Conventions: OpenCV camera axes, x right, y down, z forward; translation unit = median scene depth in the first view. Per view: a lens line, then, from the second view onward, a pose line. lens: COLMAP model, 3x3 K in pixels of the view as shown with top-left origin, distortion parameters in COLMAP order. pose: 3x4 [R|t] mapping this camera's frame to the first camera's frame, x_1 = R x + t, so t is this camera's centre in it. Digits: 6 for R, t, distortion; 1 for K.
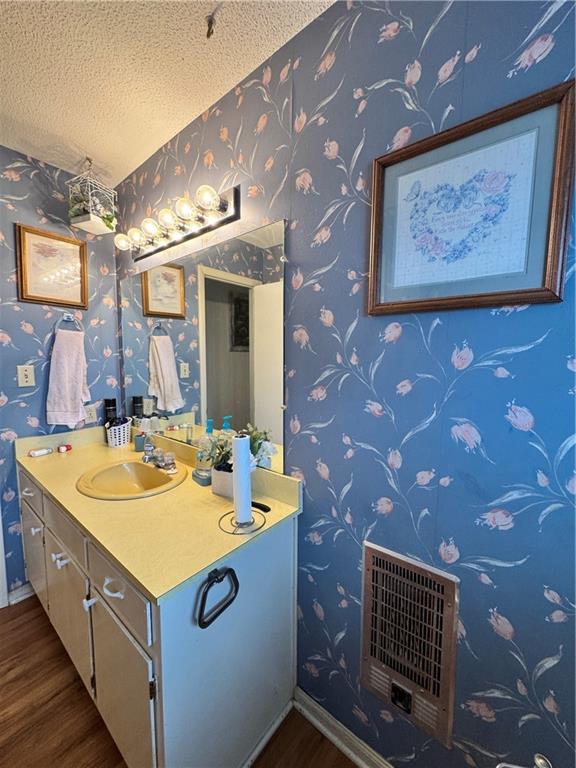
lens RADIAL K [[304.0, 0, 288.0], [0, 304.0, 384.0], [0, 0, 1]] dist [0.000273, -0.000004]
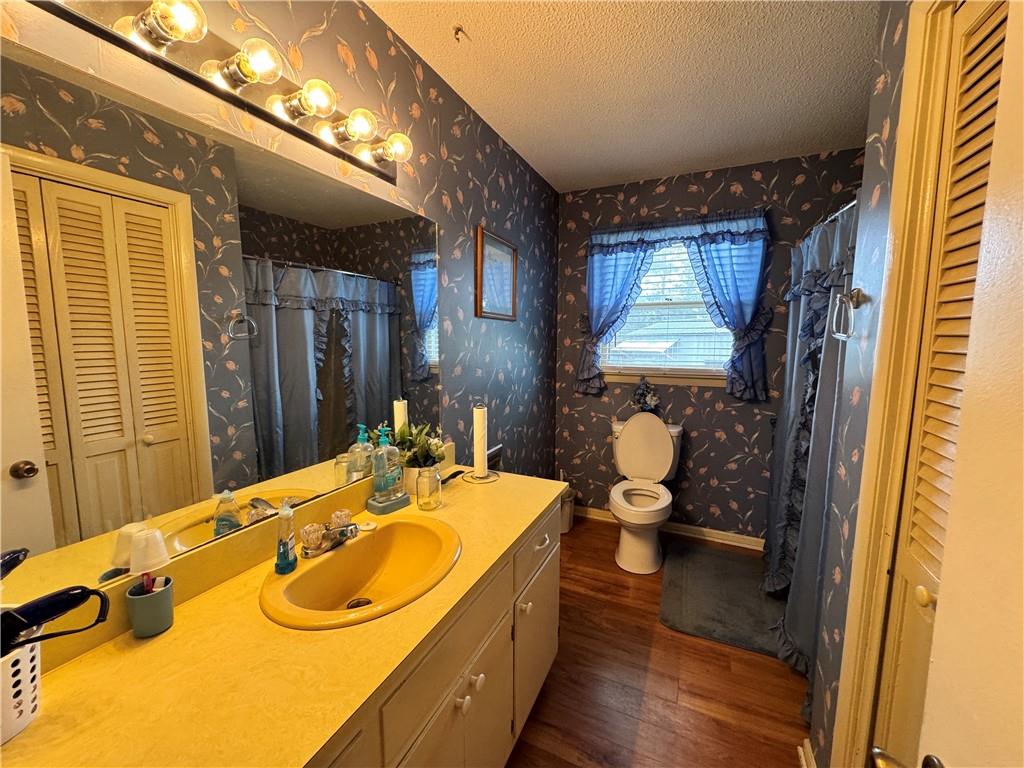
lens RADIAL K [[405.4, 0, 512.0], [0, 405.4, 384.0], [0, 0, 1]] dist [0.000273, -0.000004]
pose [[-0.239014, -0.116105, 0.964050, -1.689922], [0.077460, 0.987382, 0.138119, -0.136169], [-0.967922, 0.107688, -0.227005, 1.185960]]
